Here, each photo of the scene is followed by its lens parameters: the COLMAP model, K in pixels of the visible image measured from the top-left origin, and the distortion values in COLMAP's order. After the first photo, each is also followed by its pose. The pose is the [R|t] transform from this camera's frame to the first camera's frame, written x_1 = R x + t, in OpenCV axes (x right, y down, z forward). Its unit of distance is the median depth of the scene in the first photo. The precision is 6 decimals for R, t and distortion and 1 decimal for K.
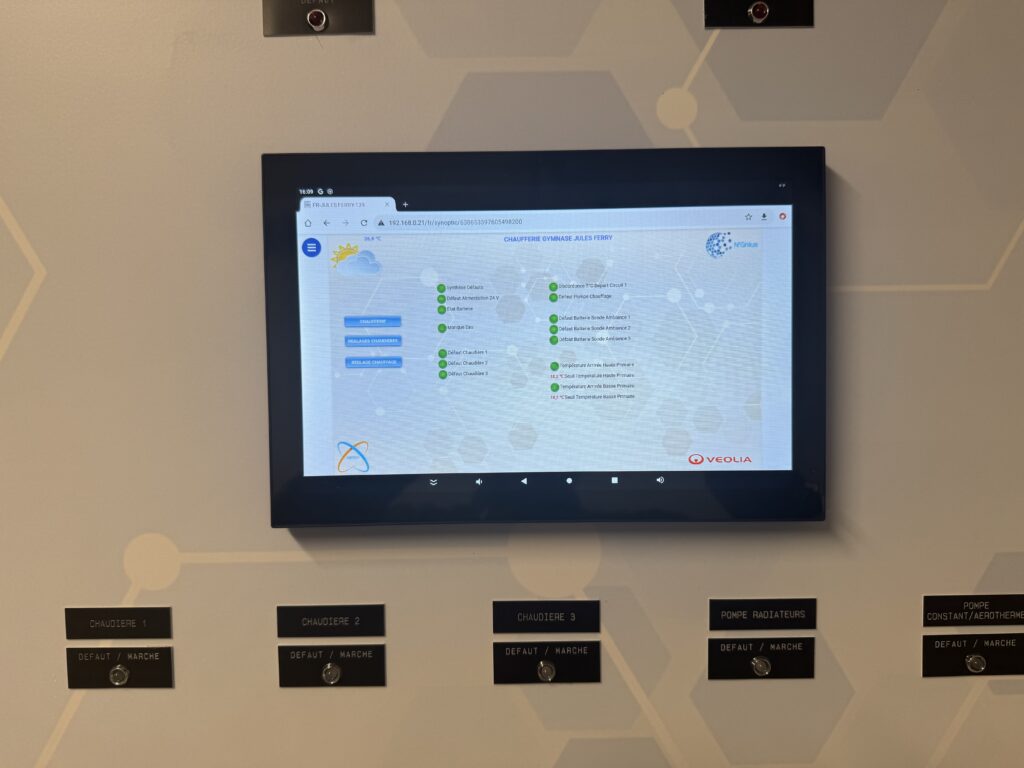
lens RADIAL K [[769.0, 0, 554.5], [0, 769.0, 380.3], [0, 0, 1]] dist [-0.006274, -0.005884]
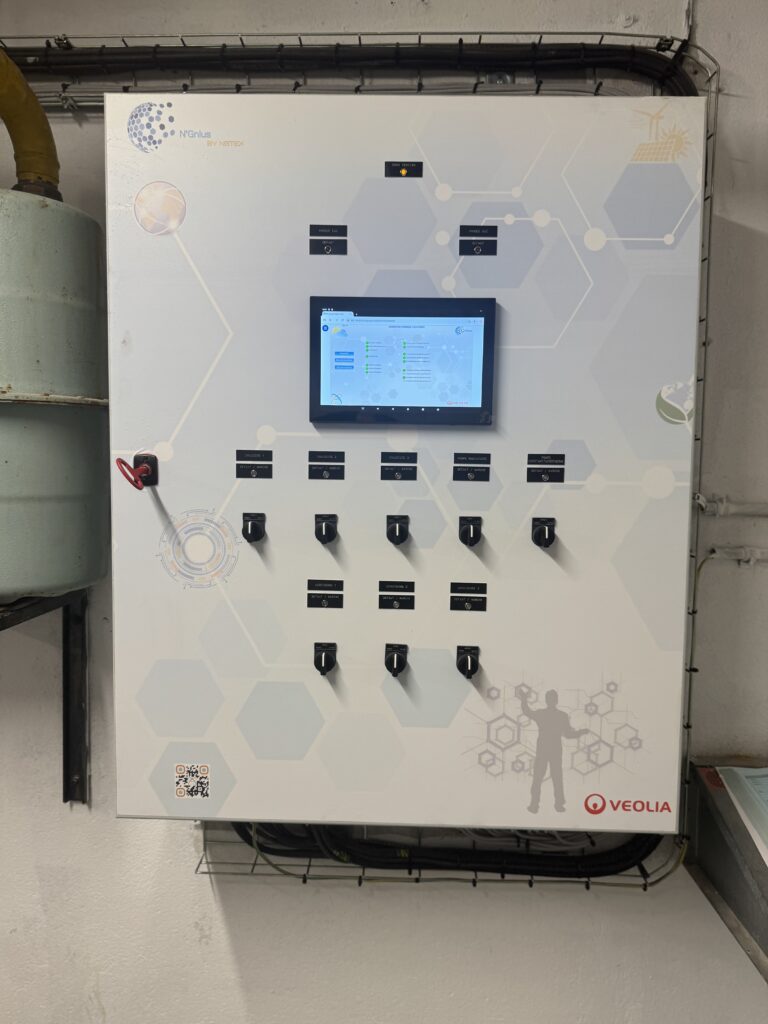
lens RADIAL K [[732.3, 0, 384.5], [0, 732.3, 521.0], [0, 0, 1]] dist [0.075036, -0.064850]
pose [[0.999028, 0.030664, -0.031676, 0.033004], [-0.029564, 0.998963, 0.034631, 0.481065], [0.032705, -0.033661, 0.998898, -1.925082]]
